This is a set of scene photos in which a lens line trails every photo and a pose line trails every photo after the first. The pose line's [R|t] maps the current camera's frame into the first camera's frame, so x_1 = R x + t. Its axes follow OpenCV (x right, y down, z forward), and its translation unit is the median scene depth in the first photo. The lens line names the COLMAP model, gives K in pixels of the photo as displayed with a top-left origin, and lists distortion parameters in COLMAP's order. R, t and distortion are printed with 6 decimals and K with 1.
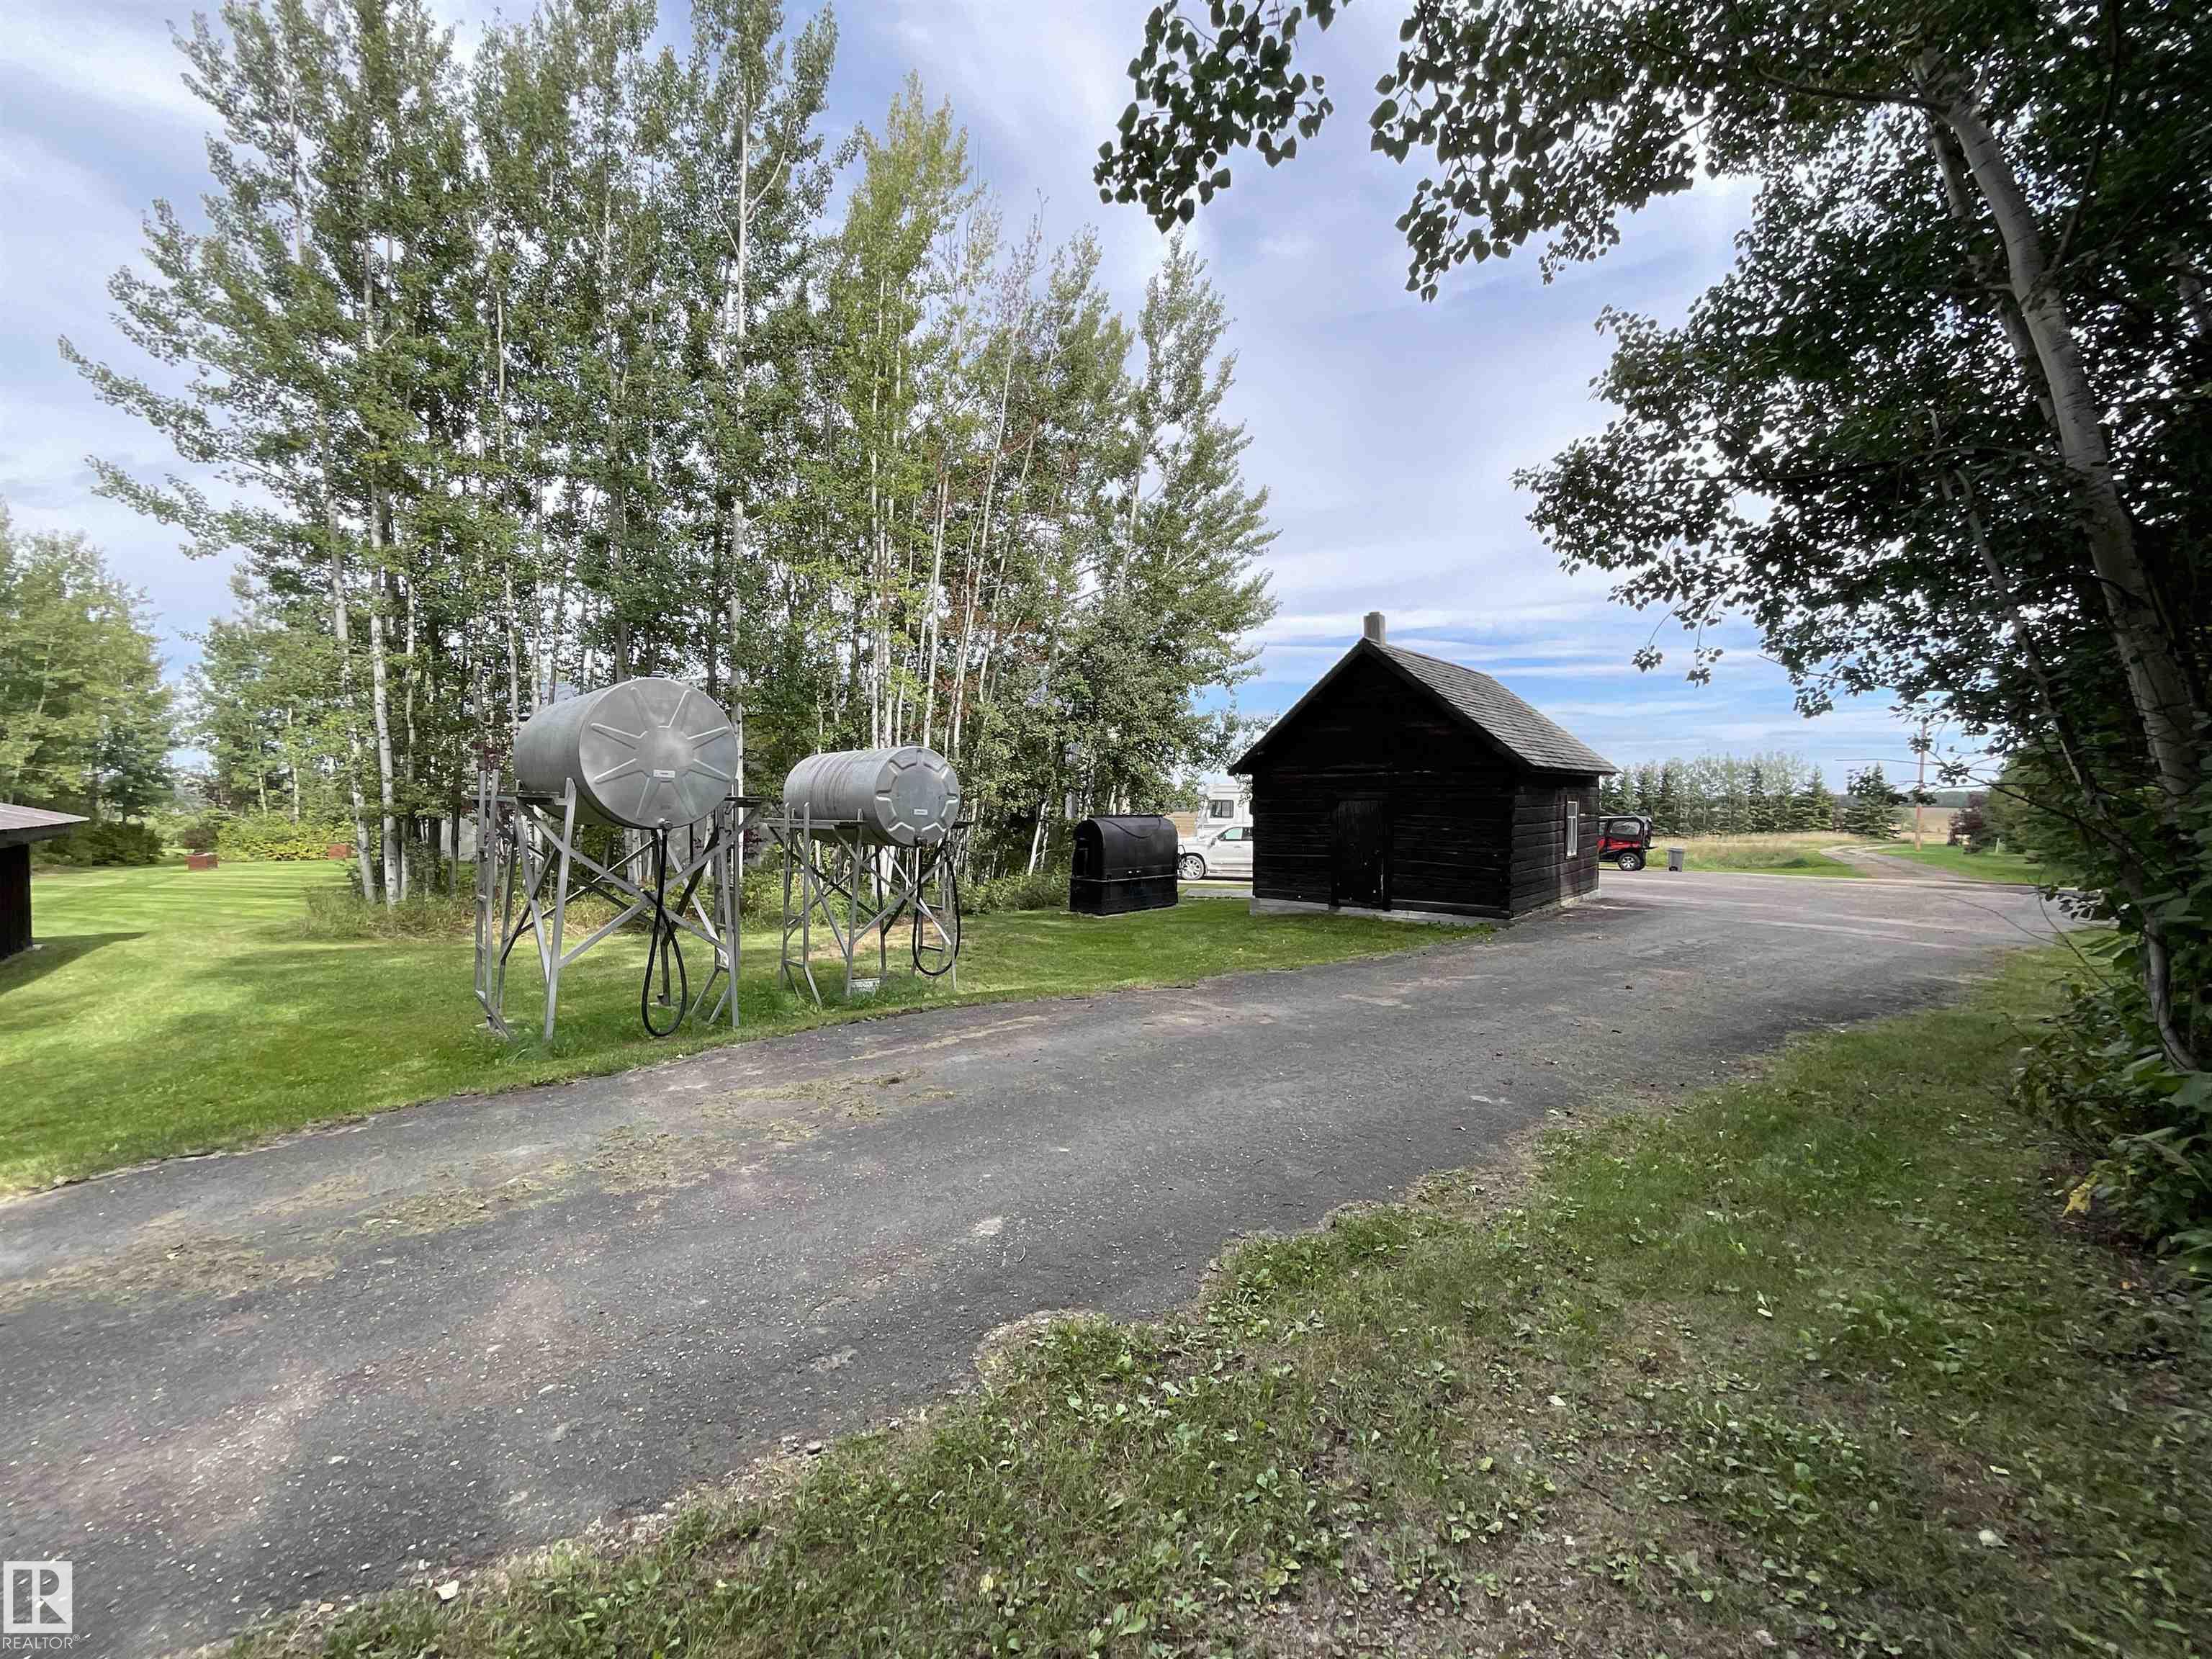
lens RADIAL K [[881.1, 0, 1106.8], [0, 881.1, 835.5], [0, 0, 1]] dist [-0.003153, -0.000437]
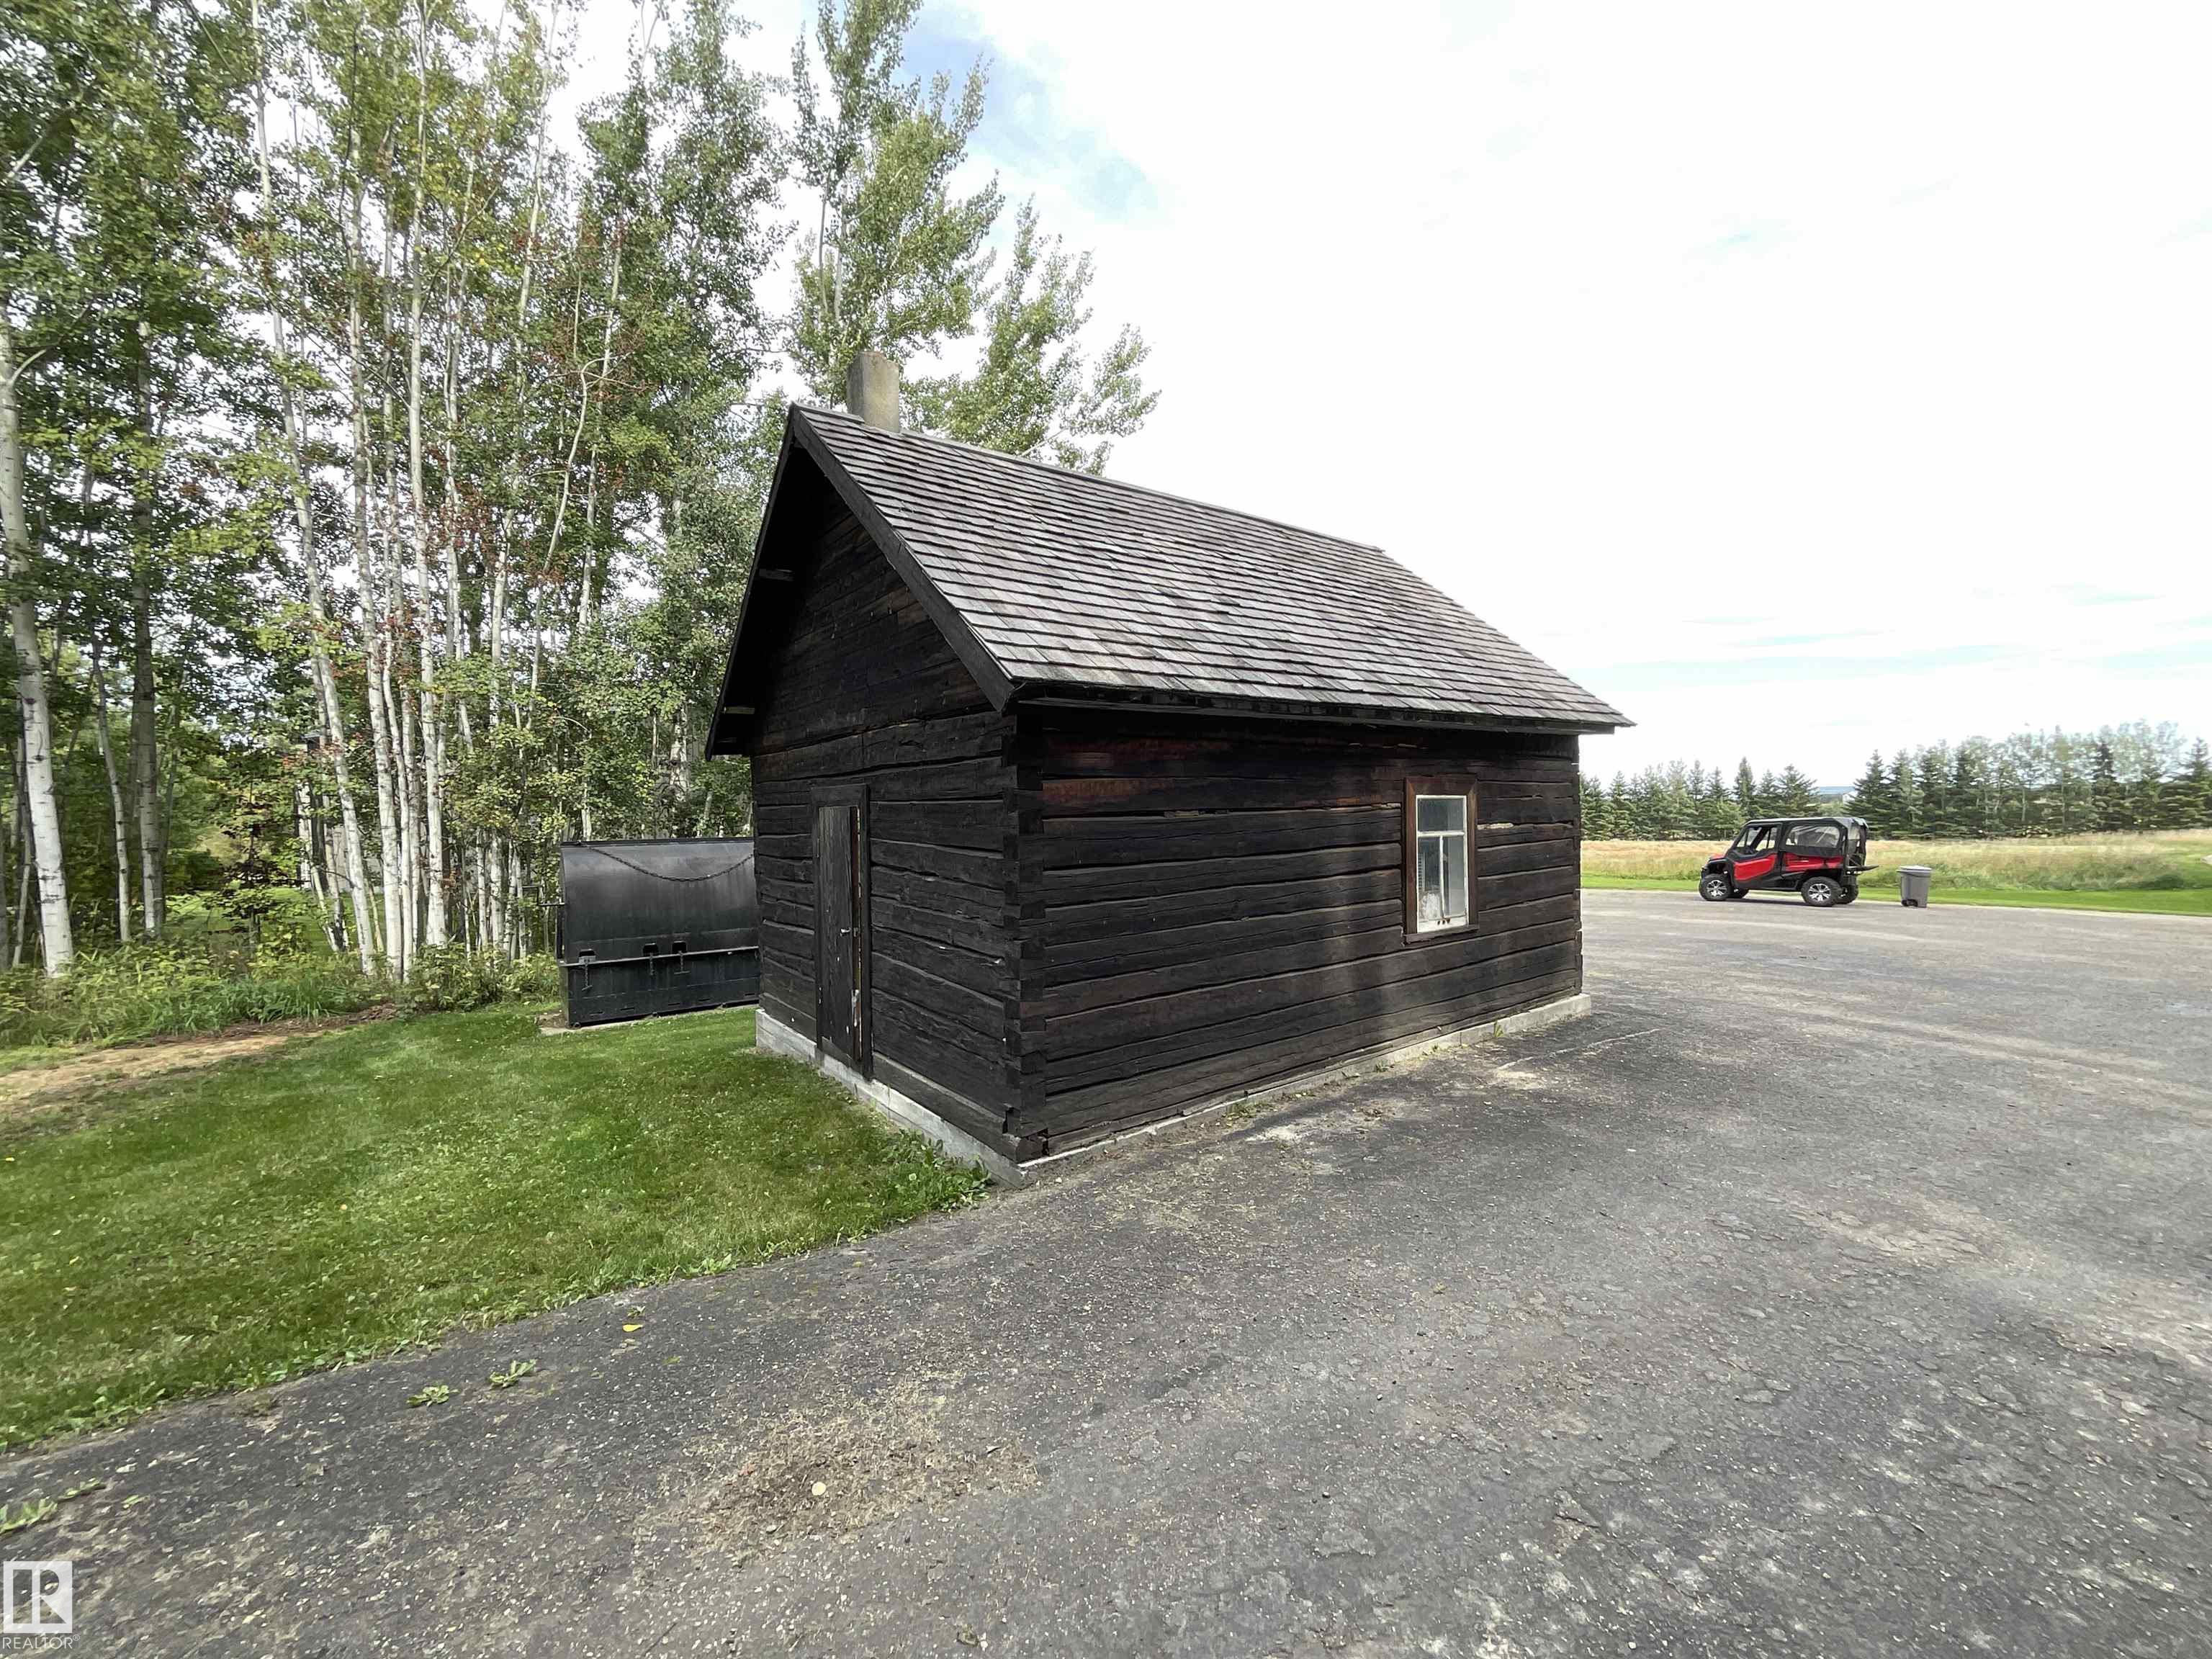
lens RADIAL K [[881.1, 0, 1106.6], [0, 881.1, 826.1], [0, 0, 1]] dist [-0.003153, -0.000437]
pose [[0.976027, -0.017241, -0.216967, 0.073656], [0.012961, 0.999693, -0.021136, -0.002878], [0.217264, 0.017817, 0.975950, 0.089145]]
